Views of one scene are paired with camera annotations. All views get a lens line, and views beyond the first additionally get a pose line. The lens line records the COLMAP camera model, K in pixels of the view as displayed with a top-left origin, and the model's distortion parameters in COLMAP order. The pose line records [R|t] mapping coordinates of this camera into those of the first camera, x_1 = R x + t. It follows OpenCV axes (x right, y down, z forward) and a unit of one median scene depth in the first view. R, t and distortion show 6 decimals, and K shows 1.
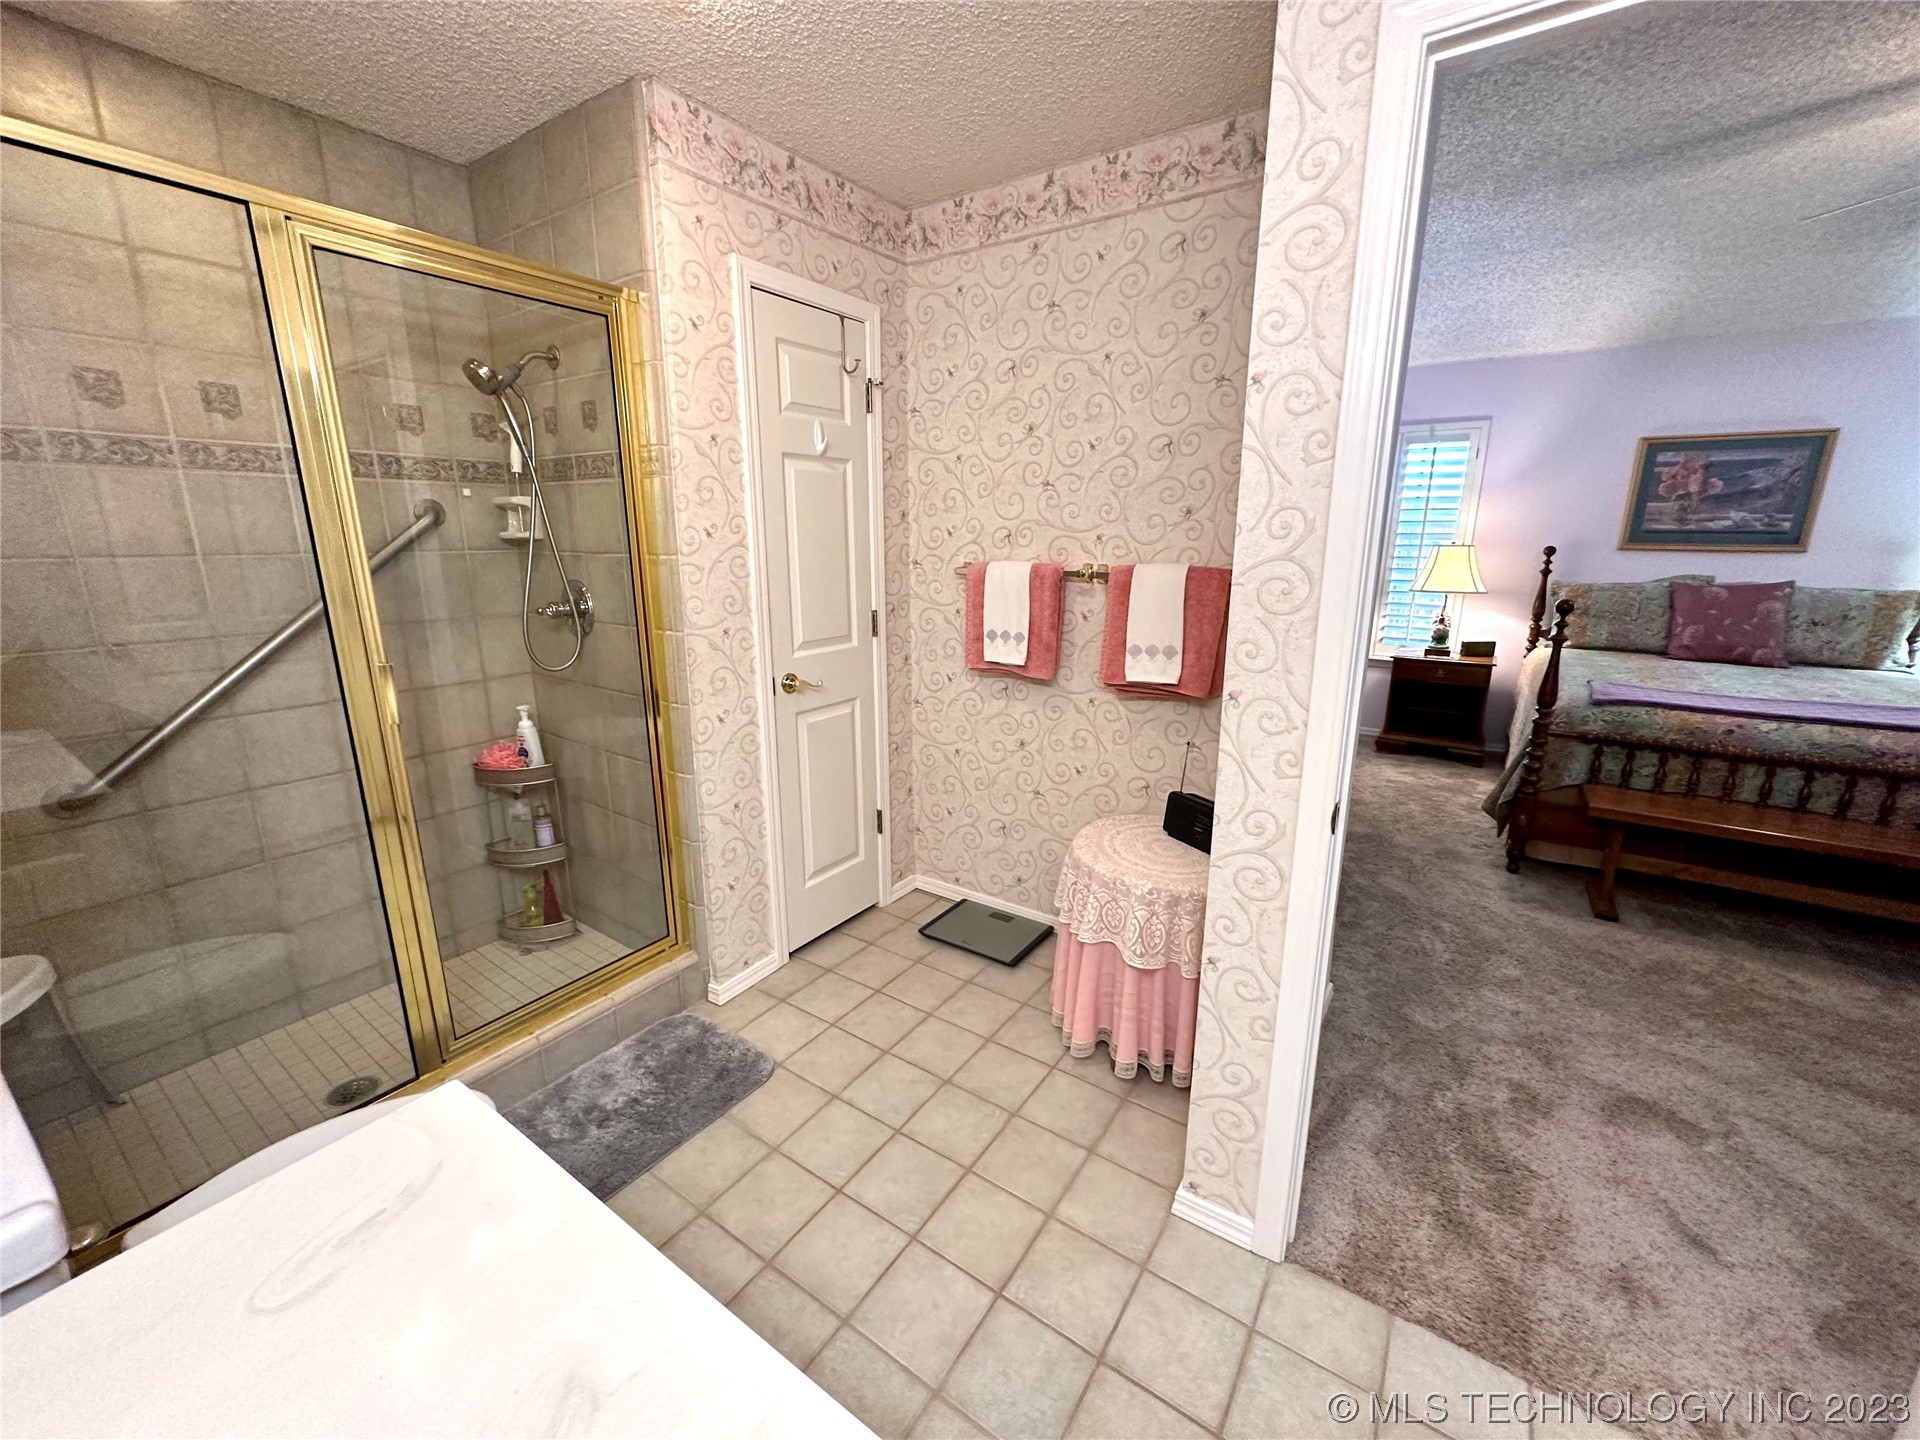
lens RADIAL K [[760.4, 0, 960.4], [0, 760.4, 713.9], [0, 0, 1]] dist [-0.000119, 0.000190]
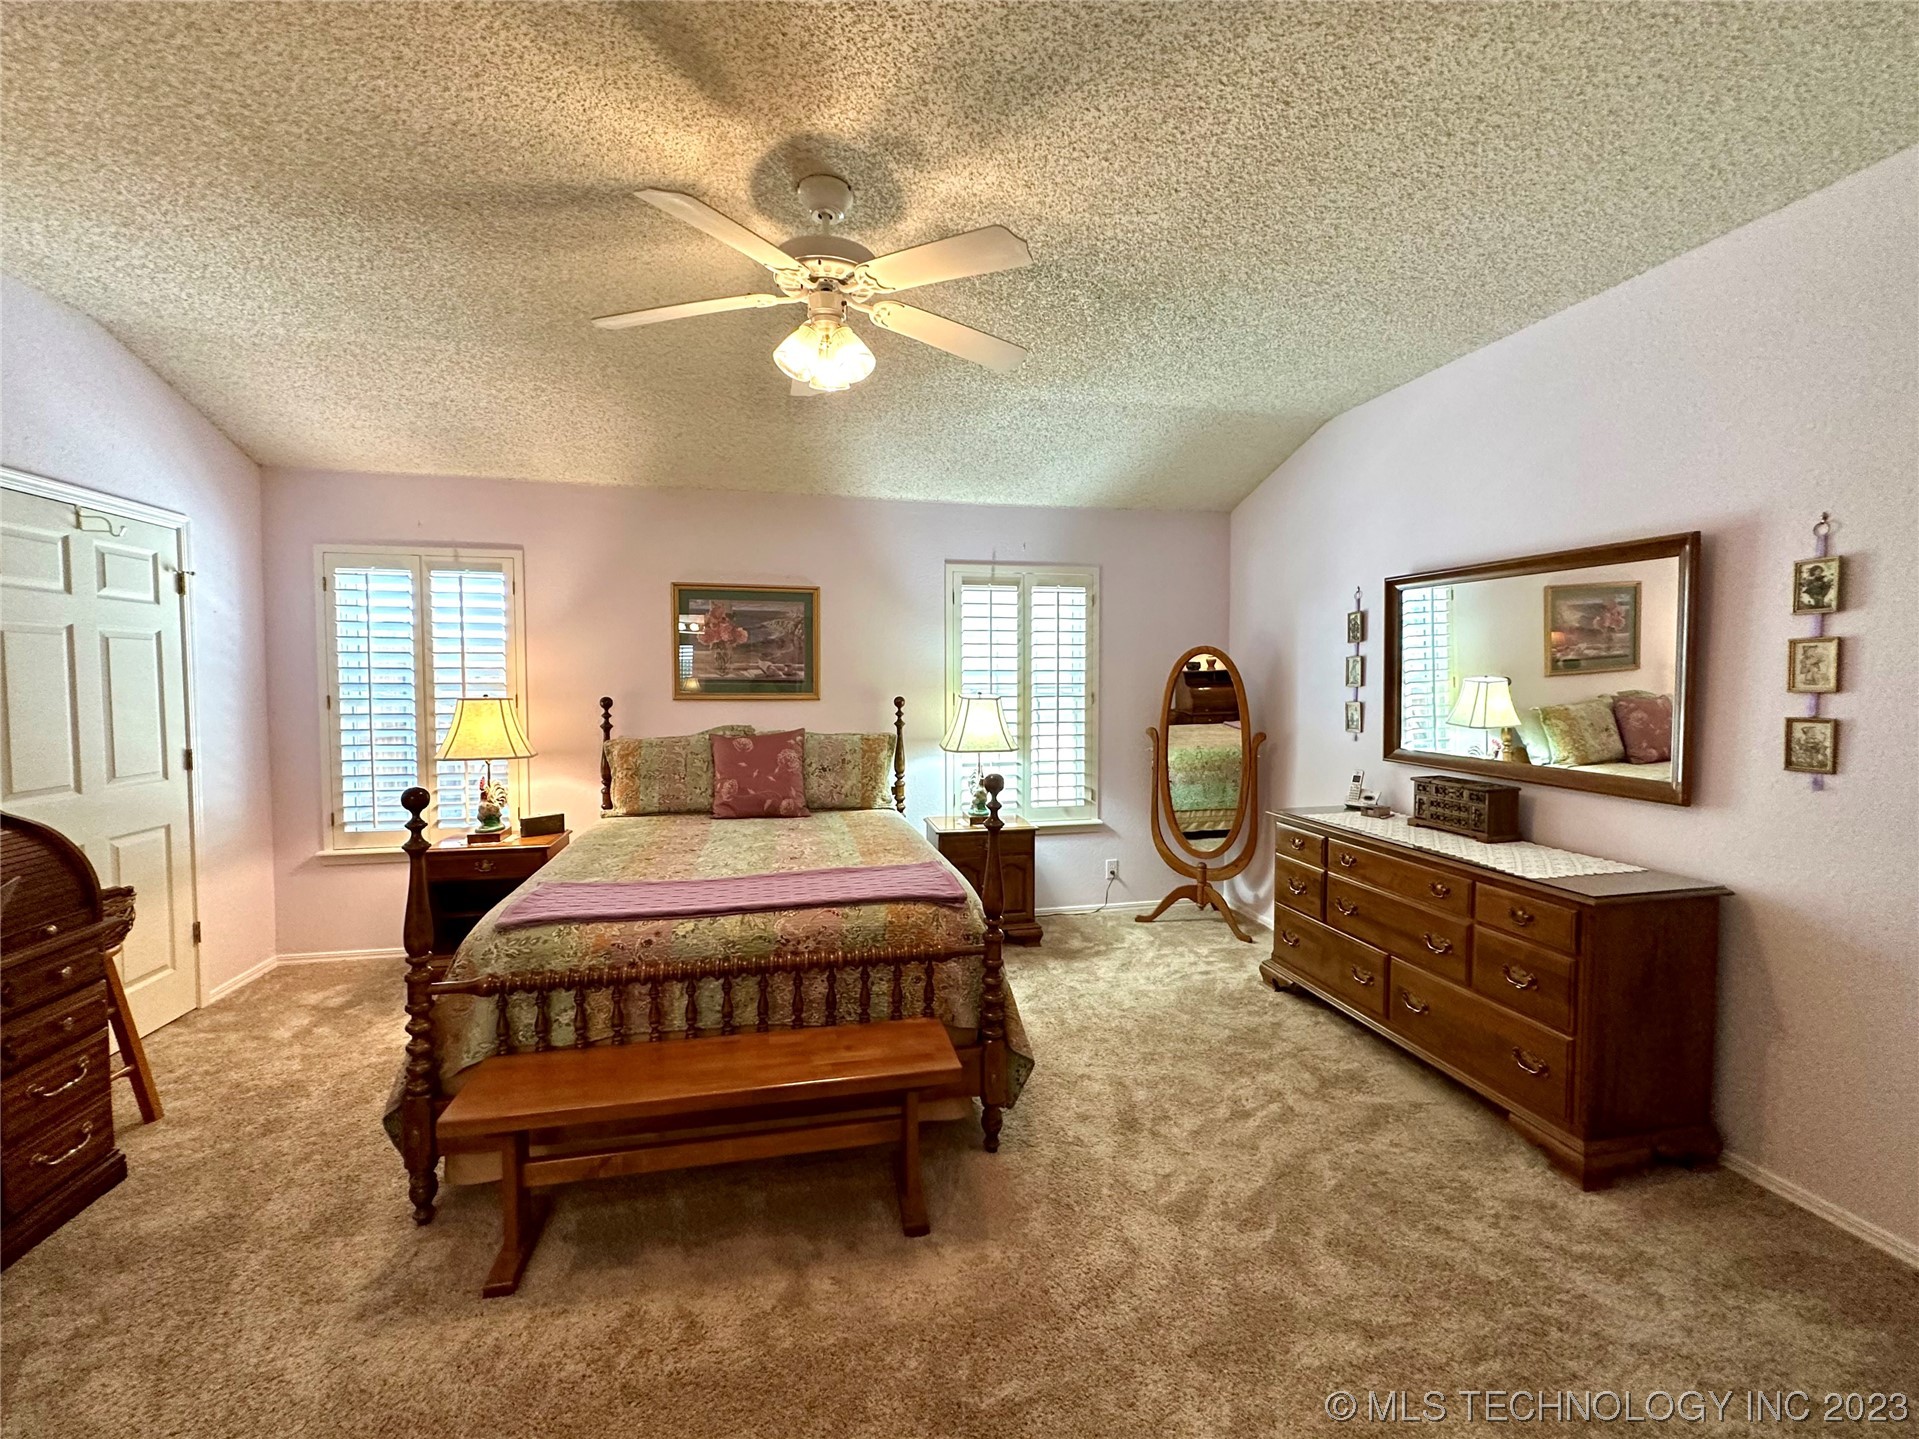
lens RADIAL K [[760.0, 0, 961.5], [0, 760.0, 710.3], [0, 0, 1]] dist [-0.000119, 0.000190]
pose [[0.693006, -0.034933, 0.720085, 0.515047], [0.168958, 0.978878, -0.115116, -0.047234], [-0.700853, 0.201440, 0.684271, 0.160718]]
